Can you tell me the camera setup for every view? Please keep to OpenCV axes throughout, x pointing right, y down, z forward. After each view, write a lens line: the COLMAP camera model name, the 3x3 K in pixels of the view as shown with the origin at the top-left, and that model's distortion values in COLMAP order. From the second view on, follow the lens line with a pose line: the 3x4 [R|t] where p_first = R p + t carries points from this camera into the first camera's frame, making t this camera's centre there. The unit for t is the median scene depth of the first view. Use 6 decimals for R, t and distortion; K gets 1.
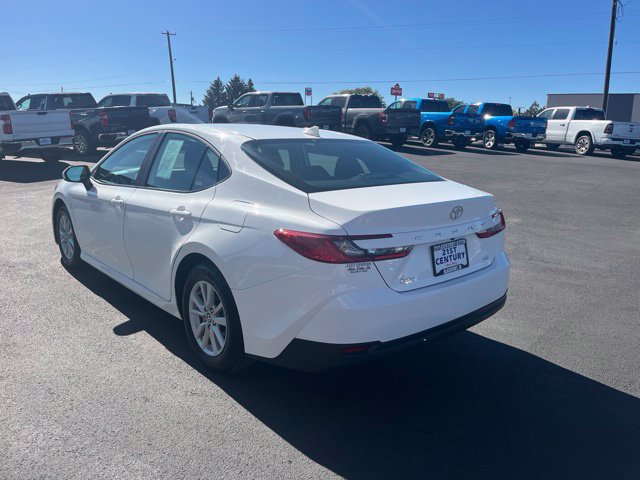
lens RADIAL K [[484.5, 0, 320.4], [0, 484.5, 234.8], [0, 0, 1]] dist [0.074160, -0.107092]
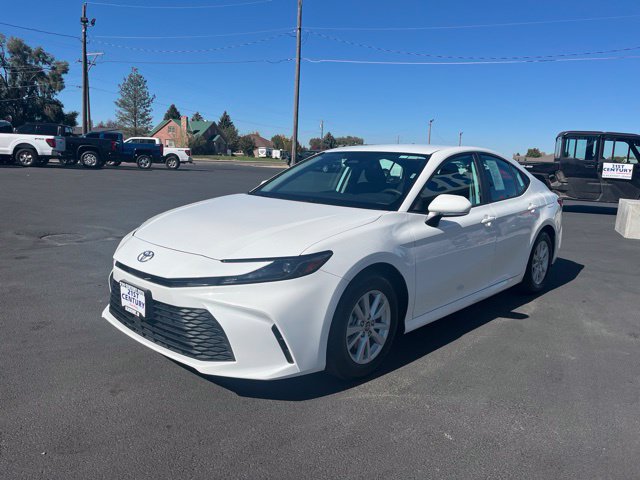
lens RADIAL K [[484.5, 0, 320.4], [0, 484.5, 234.8], [0, 0, 1]] dist [0.074160, -0.107092]
pose [[-0.078255, -0.178932, 0.980744, -0.273197], [0.166453, 0.967607, 0.189817, -0.056695], [-0.982939, 0.178102, -0.045936, 0.268233]]
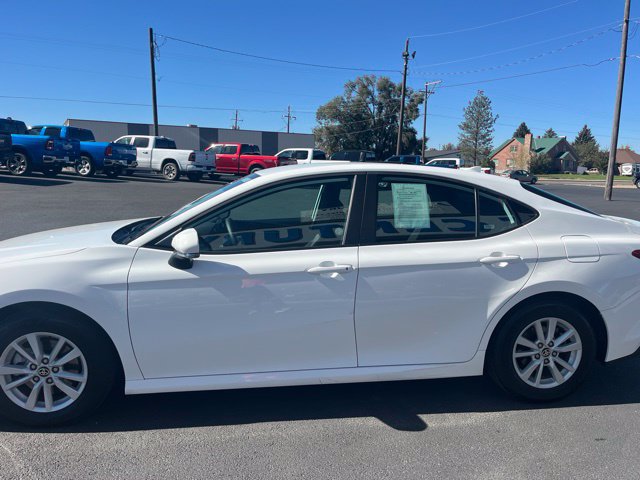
lens RADIAL K [[484.5, 0, 320.0], [0, 484.5, 240.0], [0, 0, 1]] dist [0.068464, -0.097619]
pose [[0.569228, -0.130055, 0.811828, -0.193482], [0.160272, 0.986020, 0.045583, -0.027943], [-0.806407, 0.104166, 0.582115, 0.110581]]
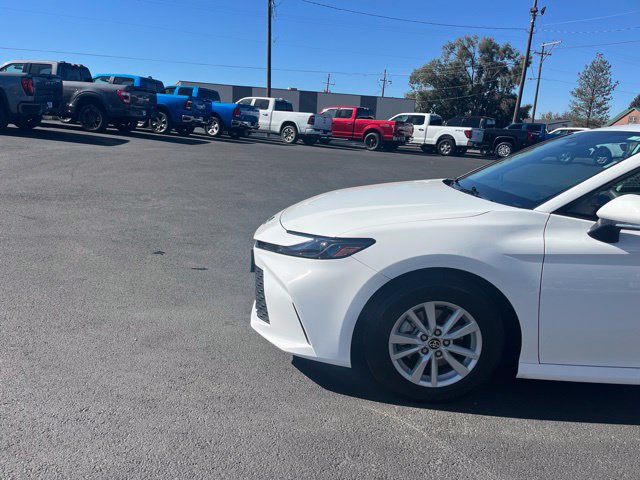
lens RADIAL K [[484.9, 0, 309.3], [0, 484.9, 242.9], [0, 0, 1]] dist [0.062832, -0.085084]
pose [[0.712416, -0.144418, 0.686736, -0.234595], [0.111329, 0.989461, 0.092589, -0.038154], [-0.692870, 0.010492, 0.720986, 0.185977]]
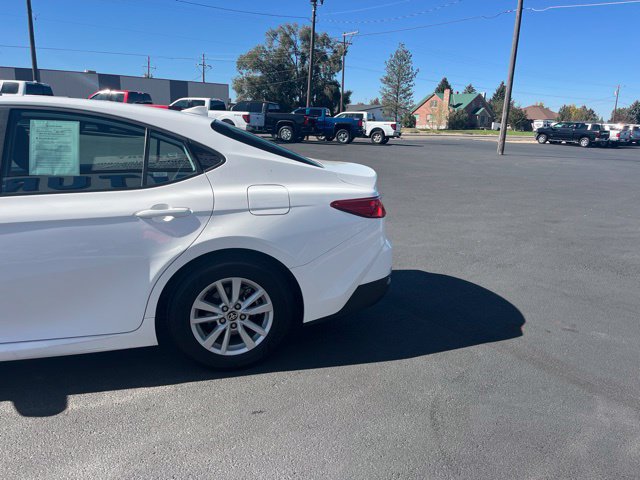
lens RADIAL K [[484.9, 0, 309.3], [0, 484.9, 242.9], [0, 0, 1]] dist [0.062832, -0.085084]
pose [[0.463296, -0.218035, 0.858963, -0.135787], [0.161782, 0.973782, 0.159921, -0.013162], [-0.871311, 0.064874, 0.486423, 0.060043]]
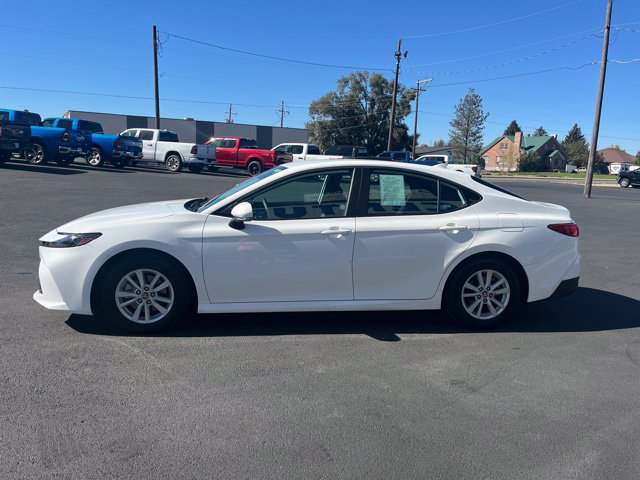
lens RADIAL K [[482.6, 0, 311.0], [0, 482.6, 236.2], [0, 0, 1]] dist [0.067596, -0.096126]
pose [[0.570198, -0.124424, 0.812030, -0.252013], [0.143895, 0.988309, 0.050393, -0.022912], [-0.808806, 0.088113, 0.581436, 0.080367]]
